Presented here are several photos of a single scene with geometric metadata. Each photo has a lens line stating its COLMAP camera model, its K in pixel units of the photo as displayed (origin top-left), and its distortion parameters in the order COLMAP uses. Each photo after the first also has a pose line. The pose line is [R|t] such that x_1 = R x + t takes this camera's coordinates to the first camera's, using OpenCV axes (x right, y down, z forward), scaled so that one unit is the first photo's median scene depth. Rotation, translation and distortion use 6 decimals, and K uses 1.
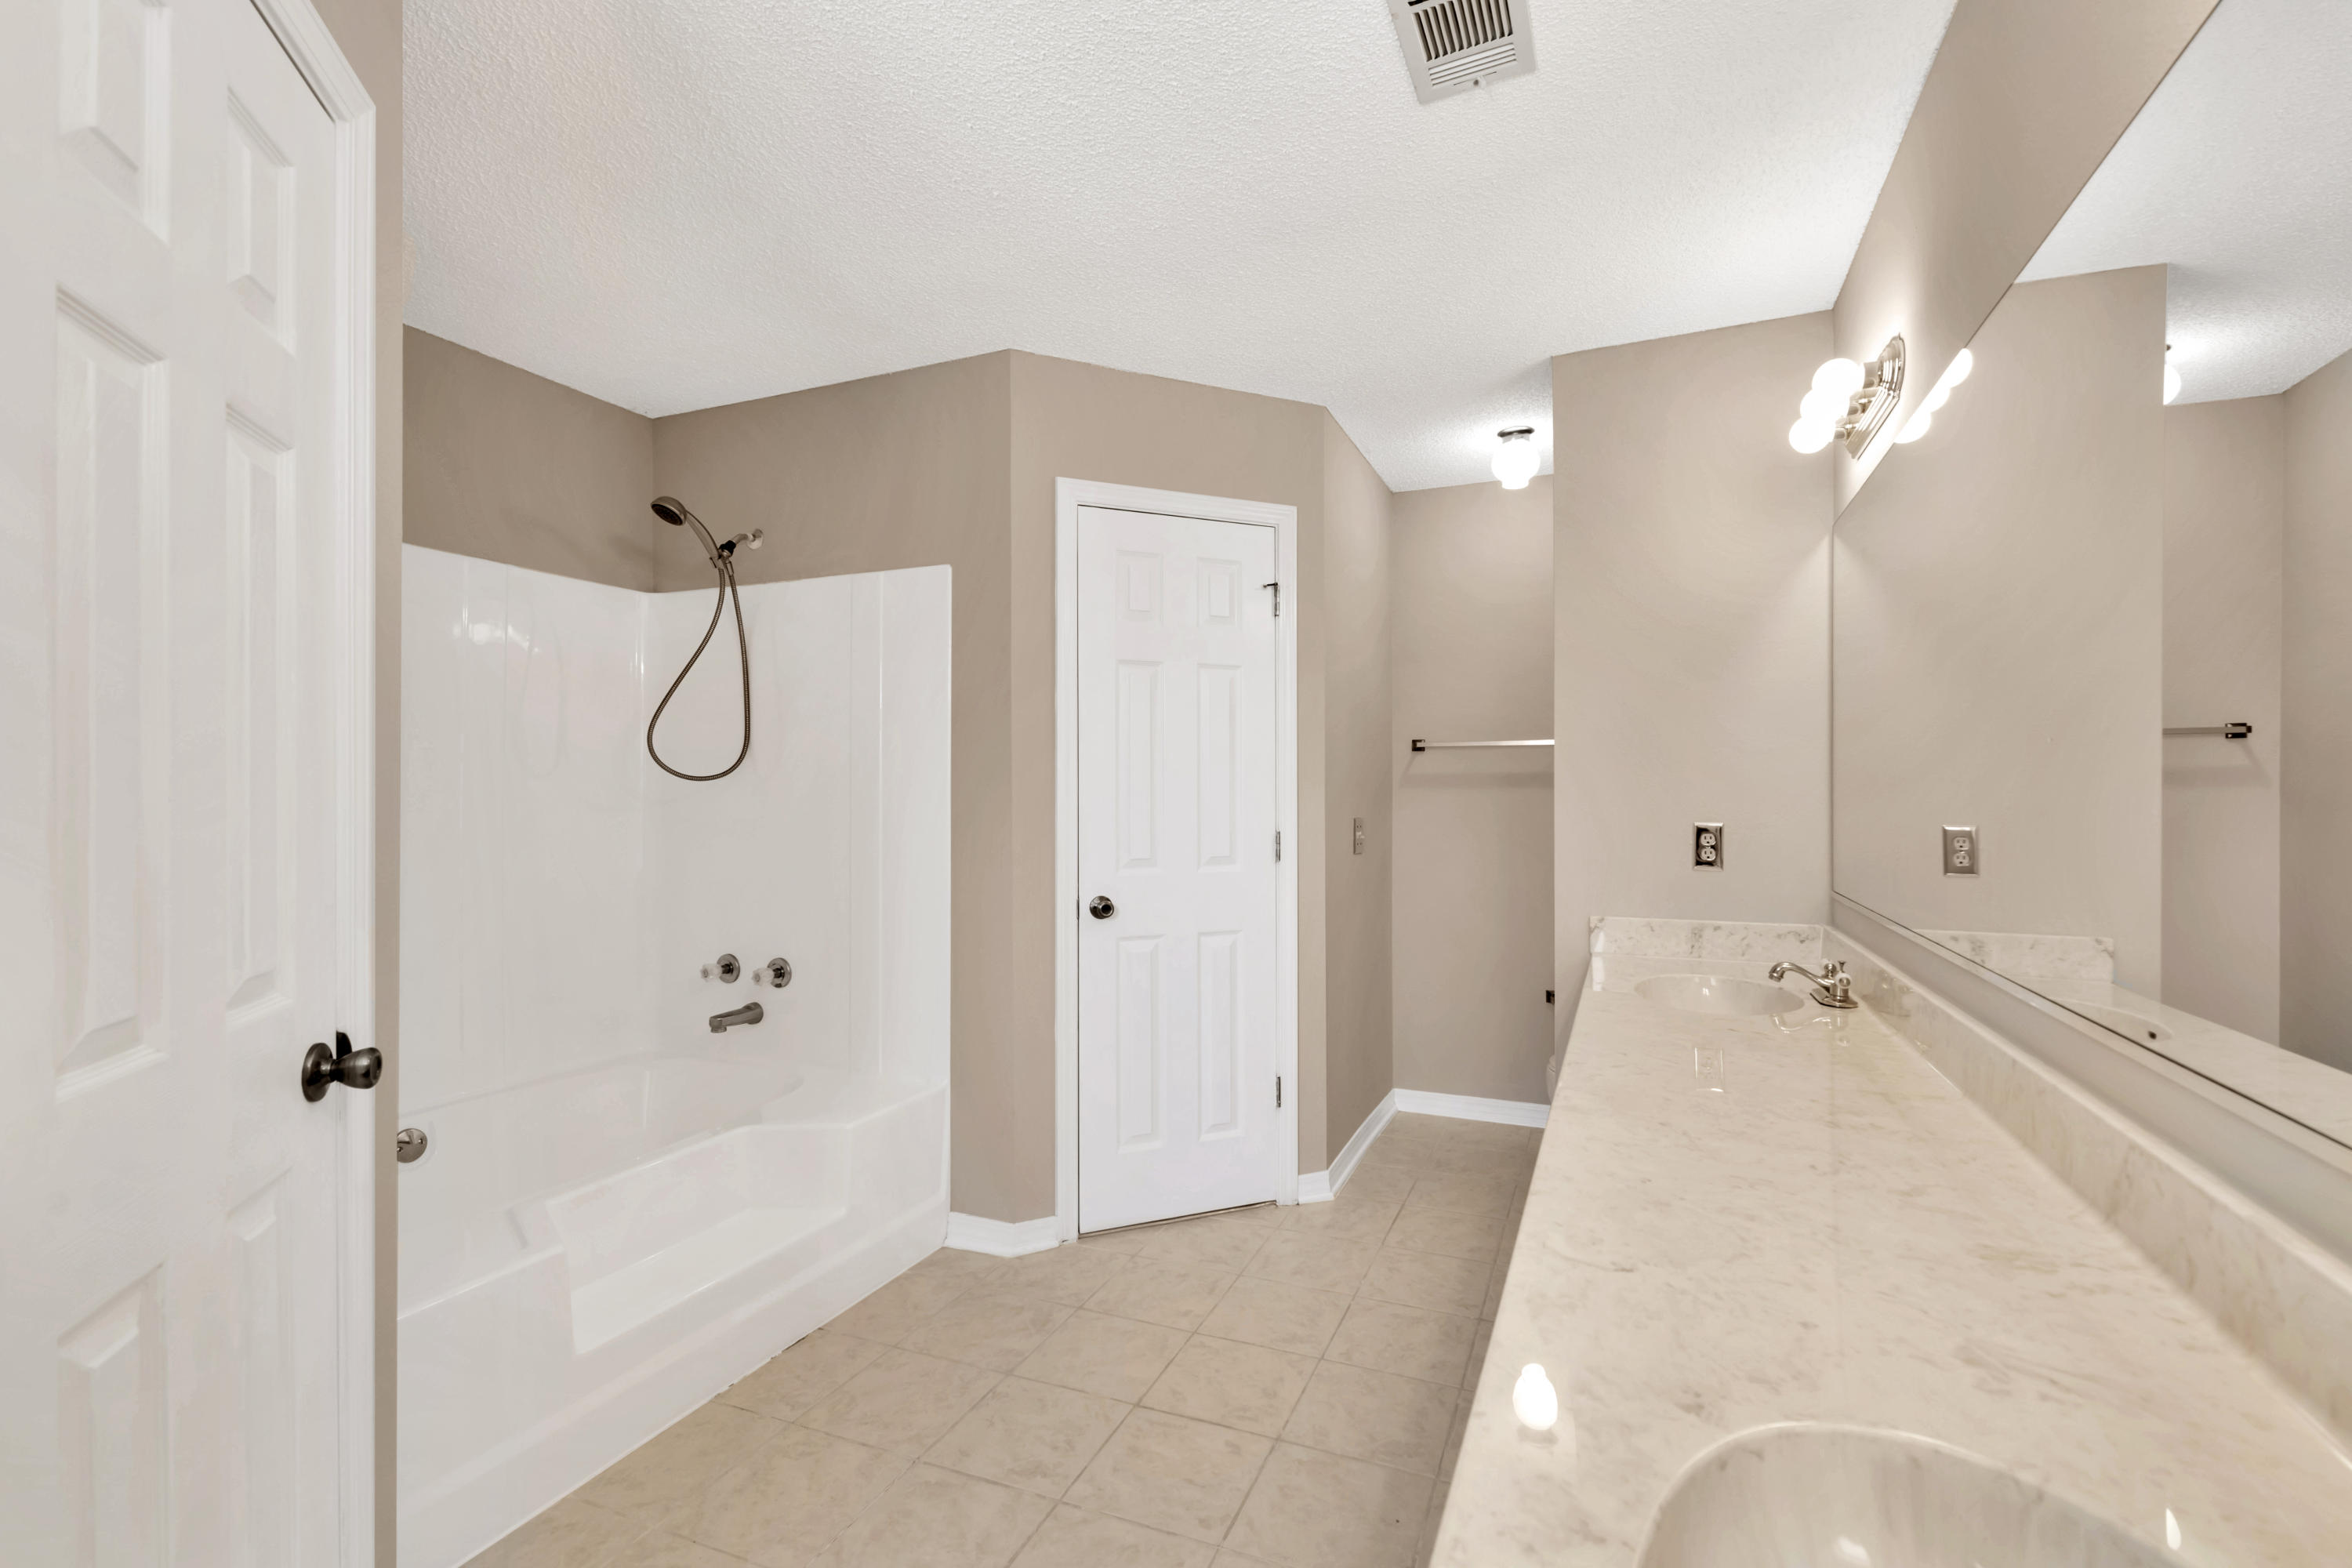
lens RADIAL K [[1000.9, 0, 1180.8], [0, 1000.9, 812.5], [0, 0, 1]] dist [0.014466, -0.006390]
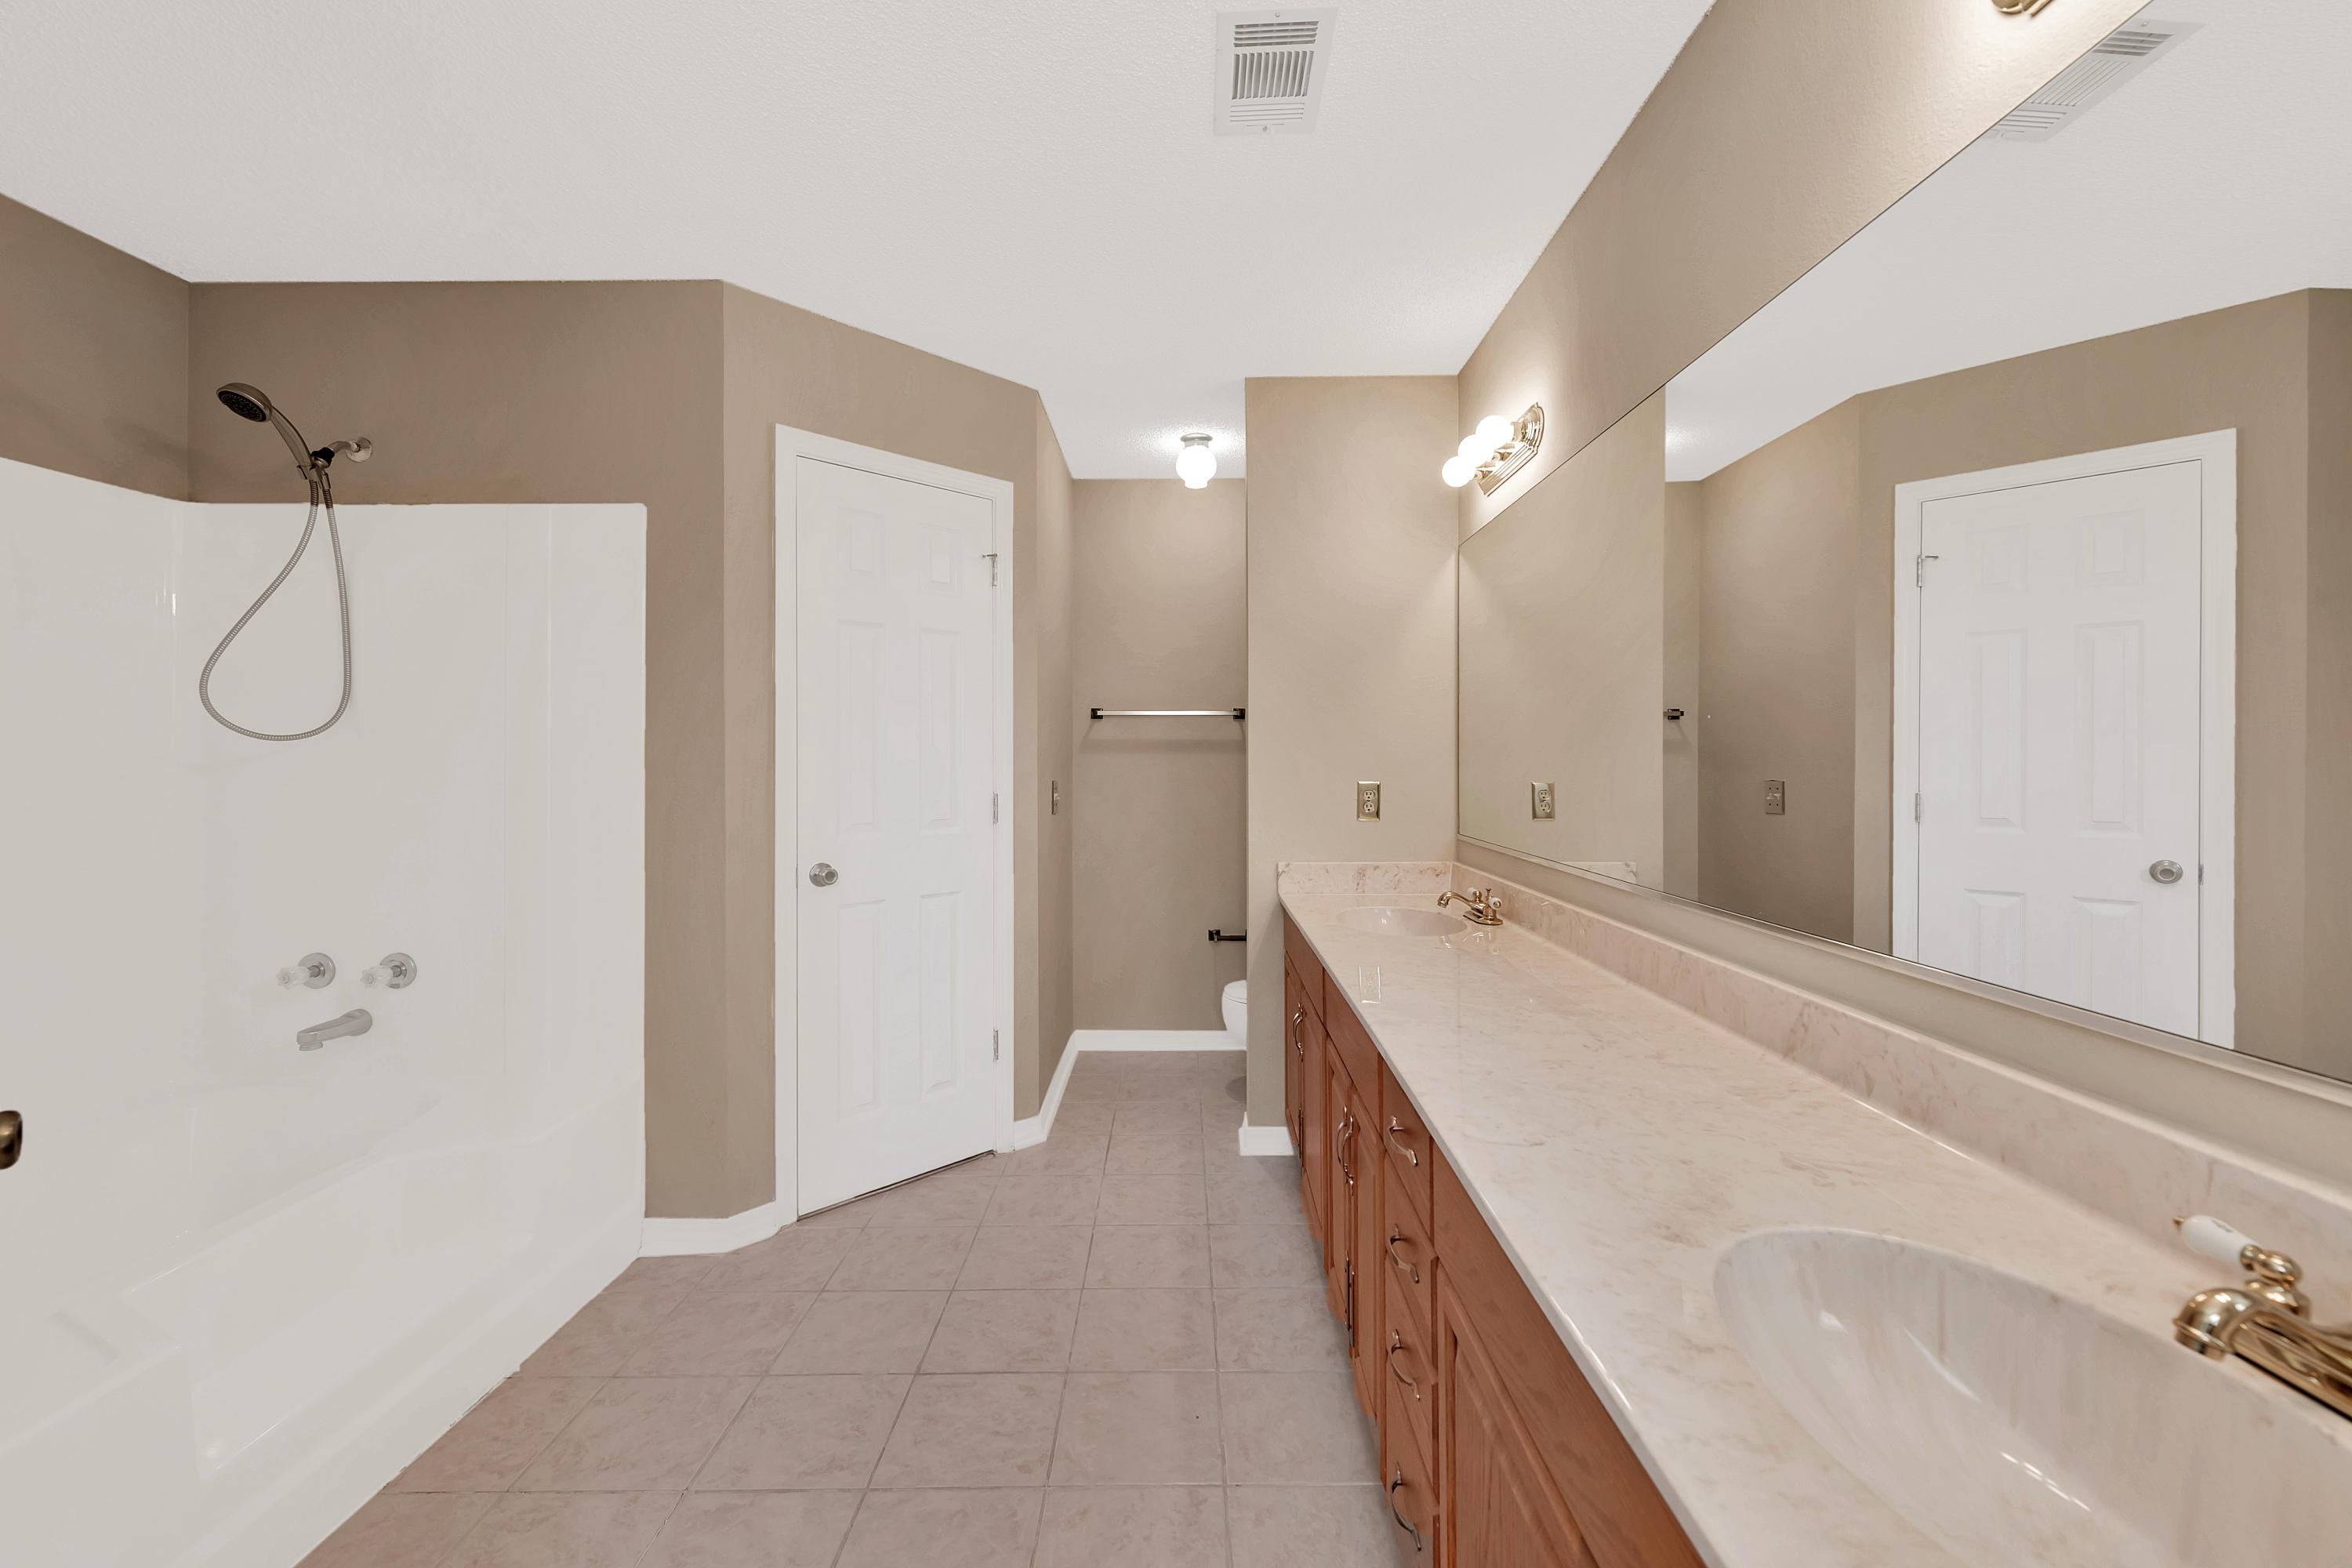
lens RADIAL K [[940.3, 0, 1188.2], [0, 940.3, 775.4], [0, 0, 1]] dist [0.013323, -0.007461]
pose [[0.927265, -0.006231, 0.374354, -0.099520], [0.006637, 0.999978, 0.000205, 0.001258], [-0.374347, 0.002295, 0.927286, 0.025354]]
